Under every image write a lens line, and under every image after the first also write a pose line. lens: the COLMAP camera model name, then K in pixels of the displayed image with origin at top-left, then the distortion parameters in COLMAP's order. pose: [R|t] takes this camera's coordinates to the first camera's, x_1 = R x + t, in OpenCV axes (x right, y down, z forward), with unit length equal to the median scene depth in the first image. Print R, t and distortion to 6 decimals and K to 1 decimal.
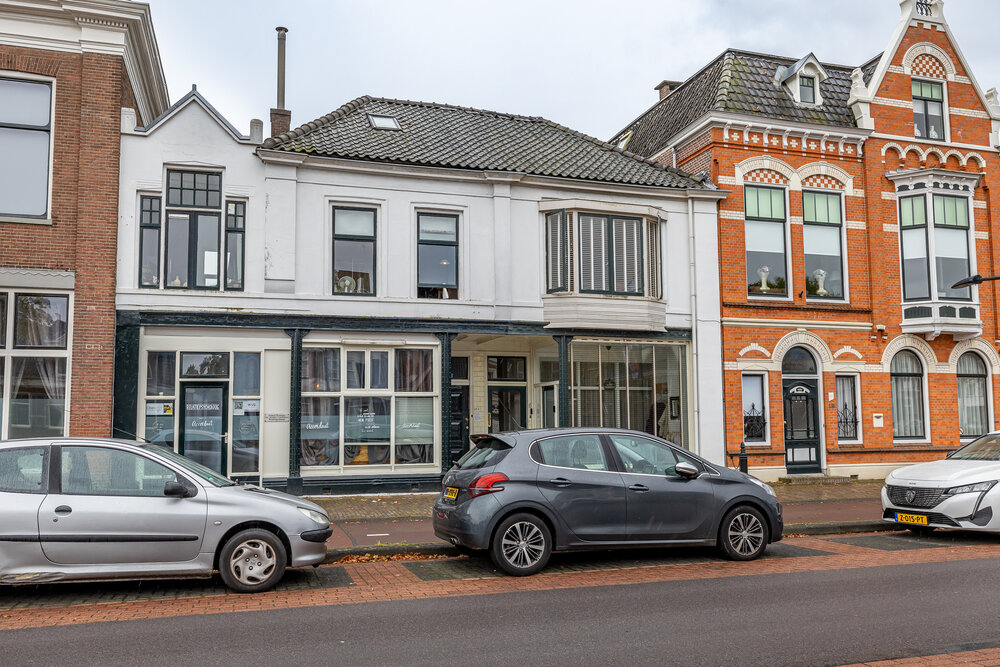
lens RADIAL K [[796.7, 0, 498.1], [0, 796.7, 354.1], [0, 0, 1]] dist [0.001923, 0.000859]
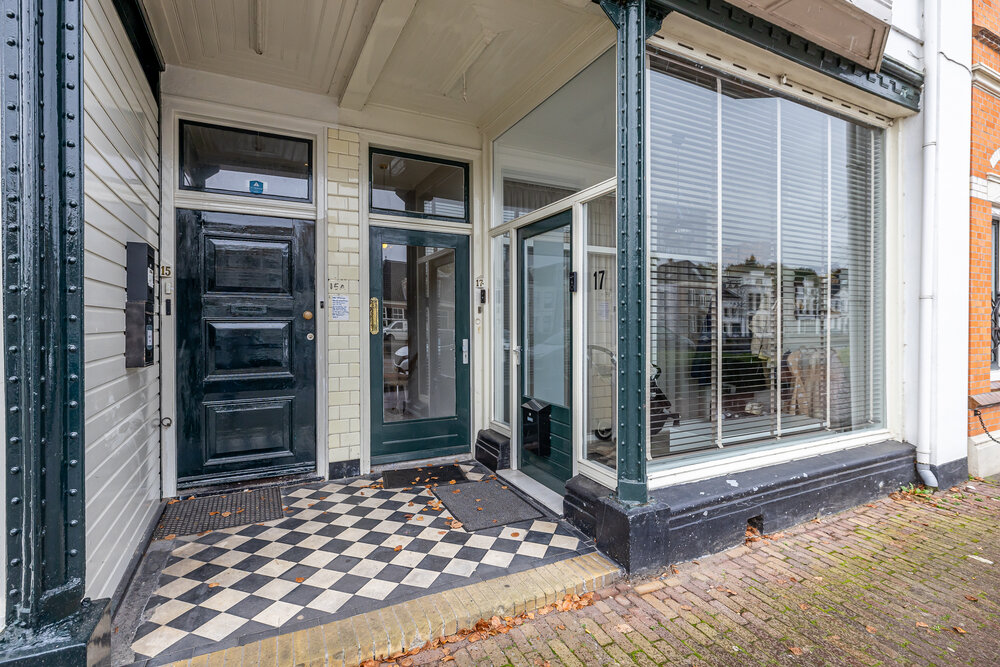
lens RADIAL K [[483.8, 0, 504.3], [0, 483.8, 322.9], [0, 0, 1]] dist [-0.027449, 0.000030]
pose [[0.985047, 0.007009, 0.172145, 0.011648], [-0.022309, 0.995949, 0.087106, 0.069611], [-0.170837, -0.089644, 0.981213, 0.840076]]
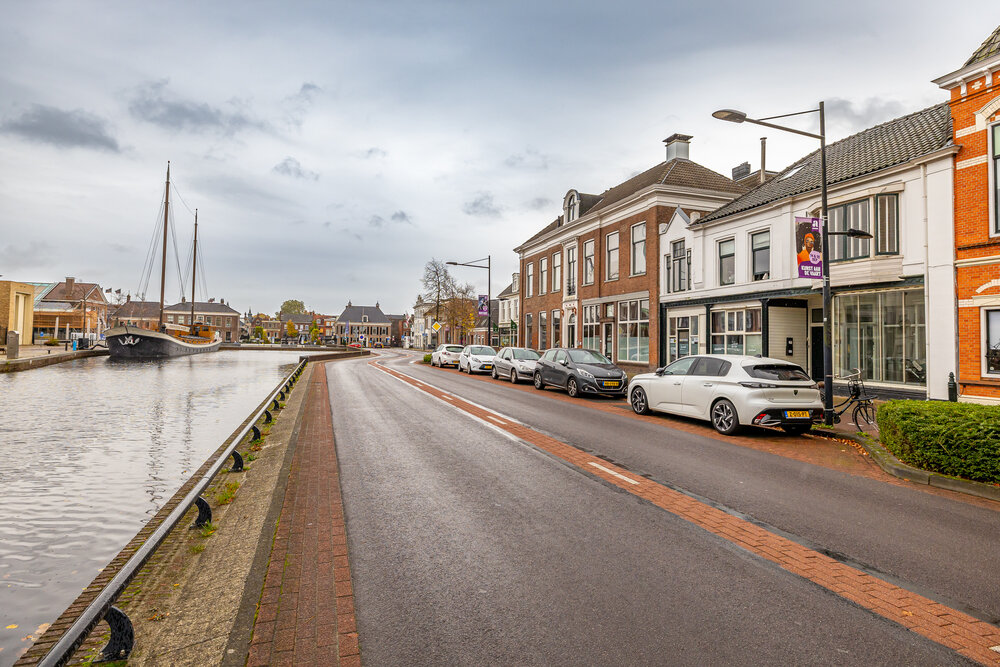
lens RADIAL K [[535.3, 0, 498.9], [0, 535.3, 321.6], [0, 0, 1]] dist [-0.000017, -0.000036]
pose [[0.024387, -0.031853, -0.999195, 1.073999], [0.068913, 0.997168, -0.030106, 0.018823], [0.997325, -0.068123, 0.026513, 0.357892]]
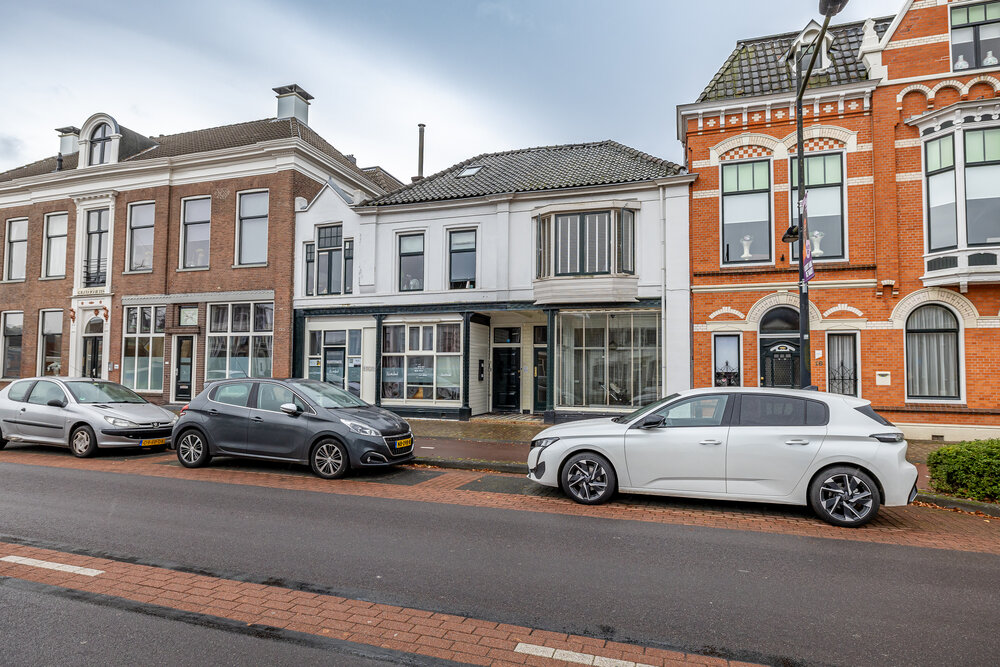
lens RADIAL K [[542.5, 0, 503.0], [0, 542.5, 344.1], [0, 0, 1]] dist [-0.001781, -0.000543]
pose [[0.816718, -0.013968, -0.576868, 0.540253], [0.034580, 0.999095, 0.024766, 0.009548], [0.576000, -0.040175, 0.816462, 0.215071]]
